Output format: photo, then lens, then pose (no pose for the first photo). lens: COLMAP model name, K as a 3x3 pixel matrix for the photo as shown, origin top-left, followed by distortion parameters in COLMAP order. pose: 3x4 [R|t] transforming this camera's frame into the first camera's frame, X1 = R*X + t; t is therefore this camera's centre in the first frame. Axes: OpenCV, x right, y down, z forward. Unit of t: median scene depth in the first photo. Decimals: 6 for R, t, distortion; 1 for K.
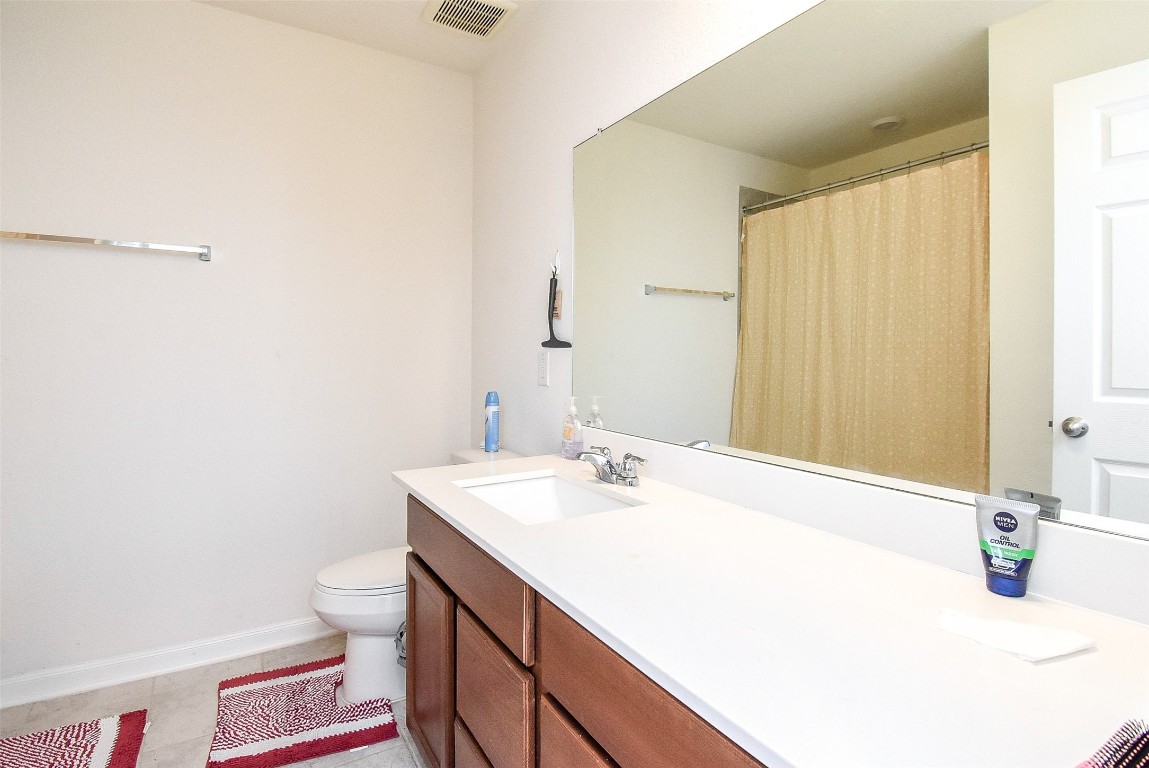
lens RADIAL K [[514.2, 0, 573.3], [0, 514.2, 375.7], [0, 0, 1]] dist [-0.001681, -0.001454]
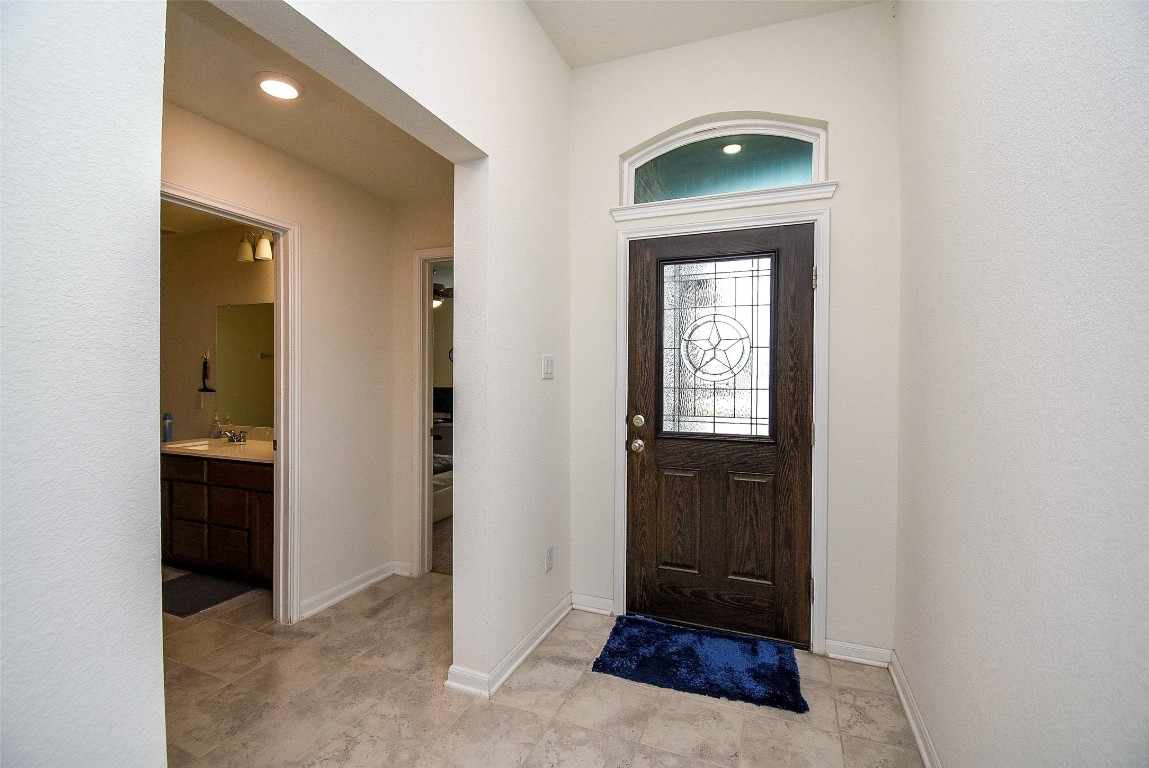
lens RADIAL K [[514.2, 0, 579.2], [0, 514.2, 377.5], [0, 0, 1]] dist [-0.001681, -0.001454]
pose [[0.808417, -0.009434, 0.588534, -0.038526], [0.013436, 0.999907, -0.002427, -0.089243], [-0.588457, 0.009869, 0.808469, -1.753634]]
